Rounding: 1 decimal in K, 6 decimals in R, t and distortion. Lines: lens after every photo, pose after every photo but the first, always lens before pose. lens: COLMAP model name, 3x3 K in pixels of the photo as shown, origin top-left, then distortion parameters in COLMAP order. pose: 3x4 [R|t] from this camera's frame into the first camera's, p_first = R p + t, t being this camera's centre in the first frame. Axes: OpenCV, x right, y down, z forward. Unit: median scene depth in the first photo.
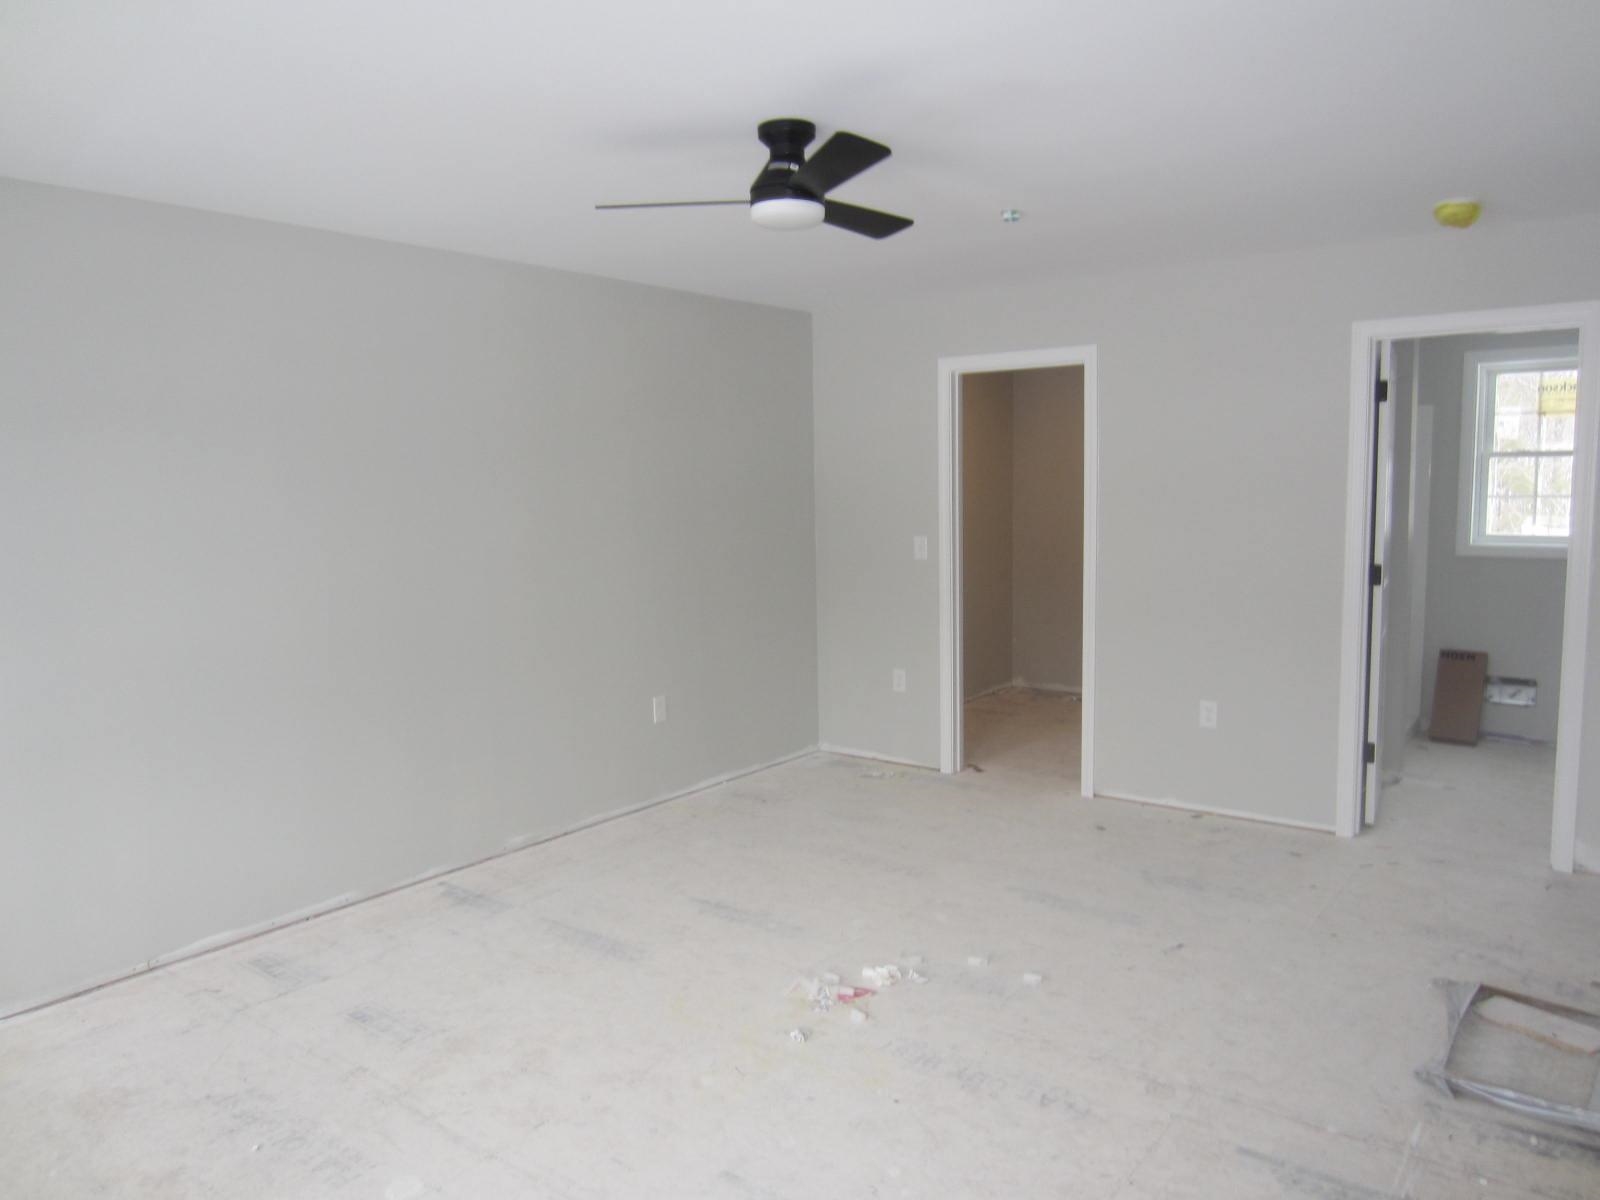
lens RADIAL K [[1137.4, 0, 805.7], [0, 1137.4, 609.3], [0, 0, 1]] dist [-0.008574, -0.002933]
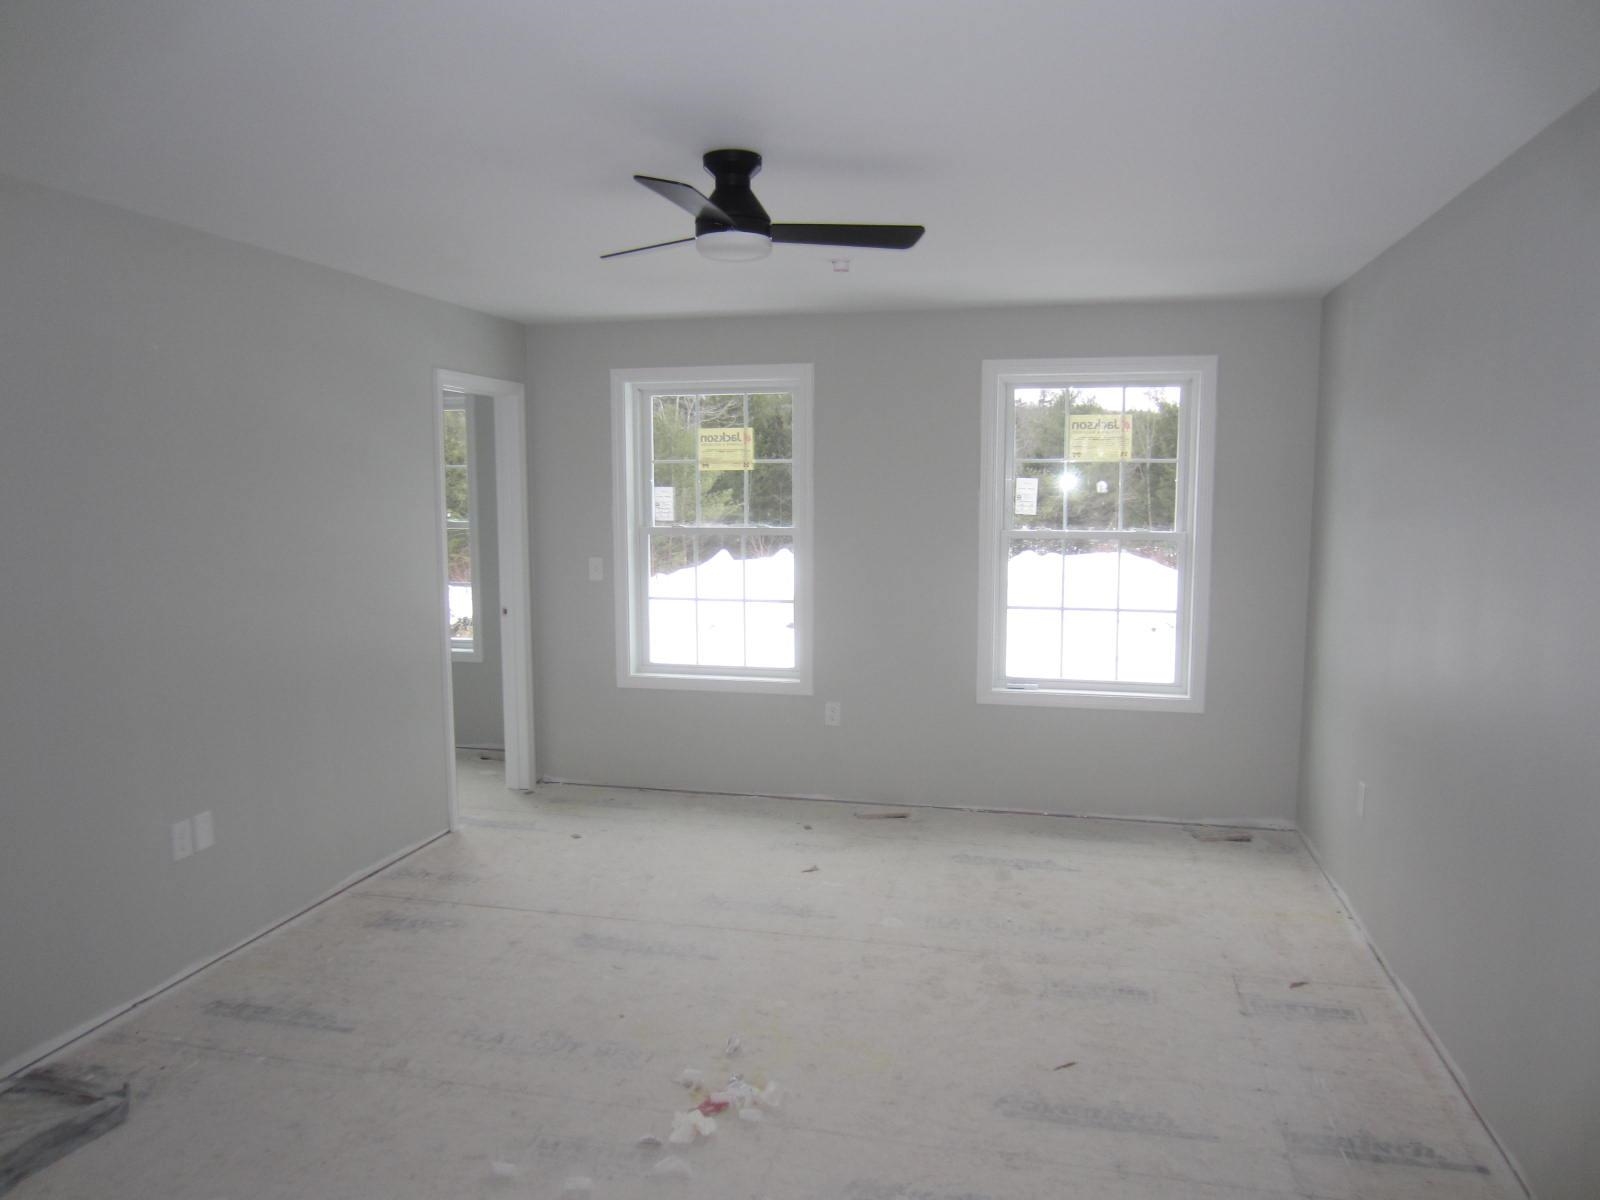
lens RADIAL K [[1137.4, 0, 805.7], [0, 1137.4, 609.3], [0, 0, 1]] dist [-0.008574, -0.002933]
pose [[-0.911059, 0.069817, -0.406321, 0.246516], [-0.023751, 0.975032, 0.220792, -0.185392], [0.411591, 0.210805, -0.886653, 1.393312]]
